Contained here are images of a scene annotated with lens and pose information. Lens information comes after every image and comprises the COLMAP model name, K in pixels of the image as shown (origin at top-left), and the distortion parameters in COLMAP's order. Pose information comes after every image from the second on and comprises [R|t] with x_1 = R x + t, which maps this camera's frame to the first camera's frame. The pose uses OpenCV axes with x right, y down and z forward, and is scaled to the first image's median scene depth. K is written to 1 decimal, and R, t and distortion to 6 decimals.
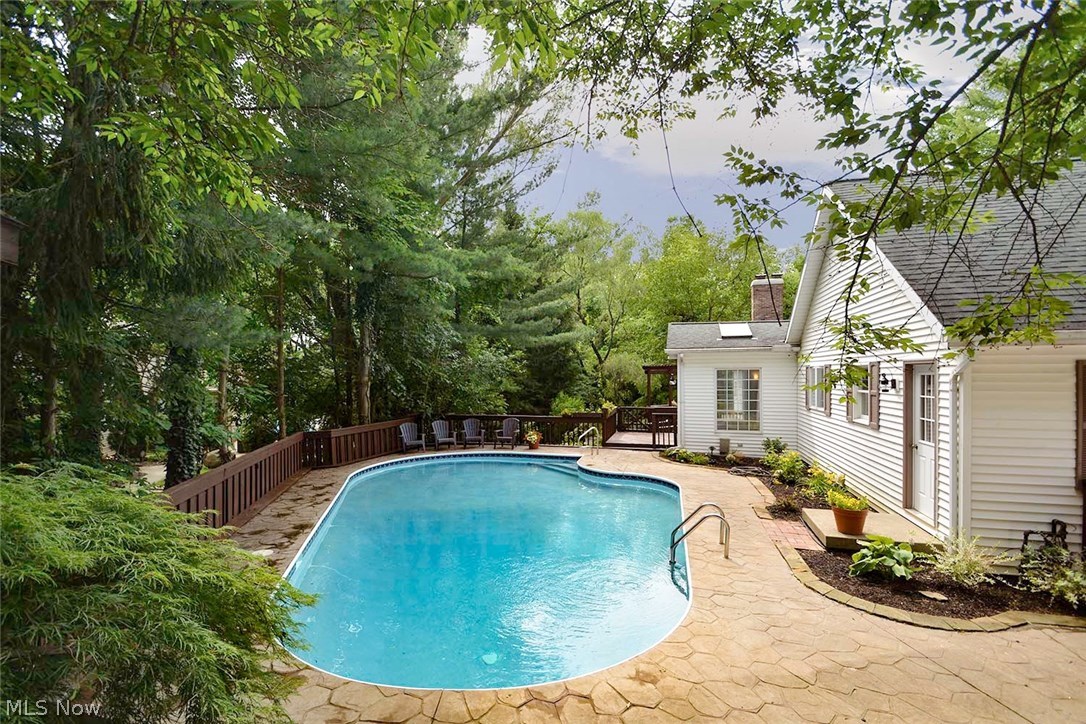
lens RADIAL K [[474.5, 0, 539.3], [0, 474.5, 377.1], [0, 0, 1]] dist [0.015222, -0.018490]
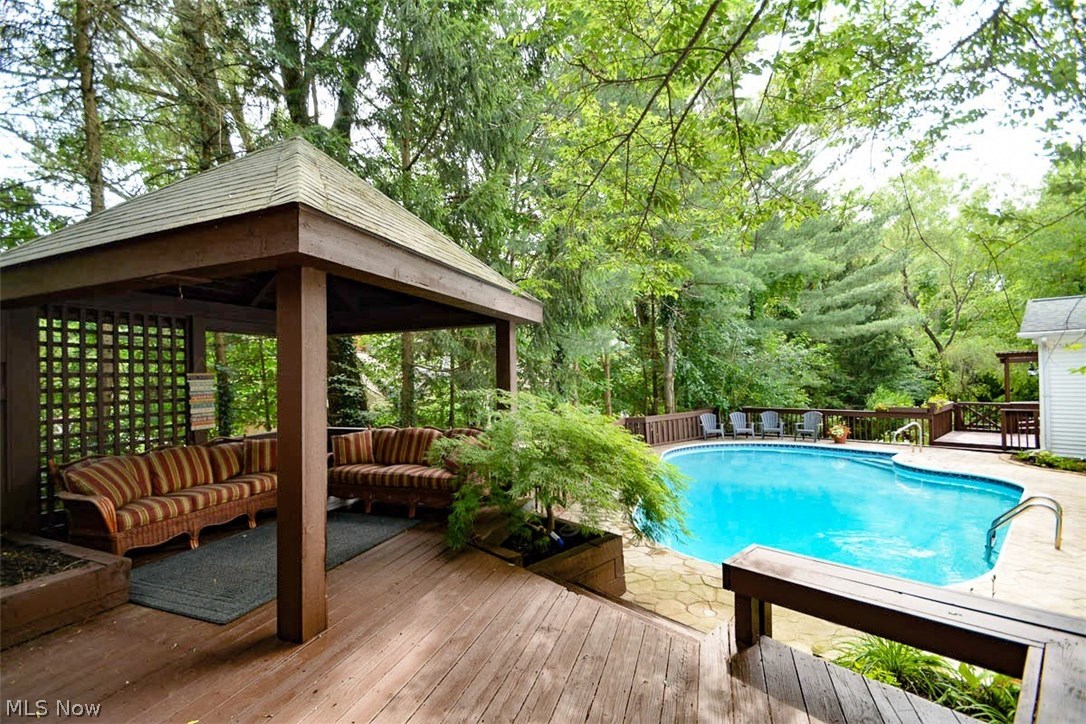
lens RADIAL K [[474.5, 0, 539.3], [0, 474.5, 377.1], [0, 0, 1]] dist [0.015222, -0.018490]
pose [[0.831978, -0.016535, -0.554563, 0.016673], [0.020169, 0.999796, 0.000448, 0.001214], [0.554442, -0.011558, 0.832142, -0.142745]]
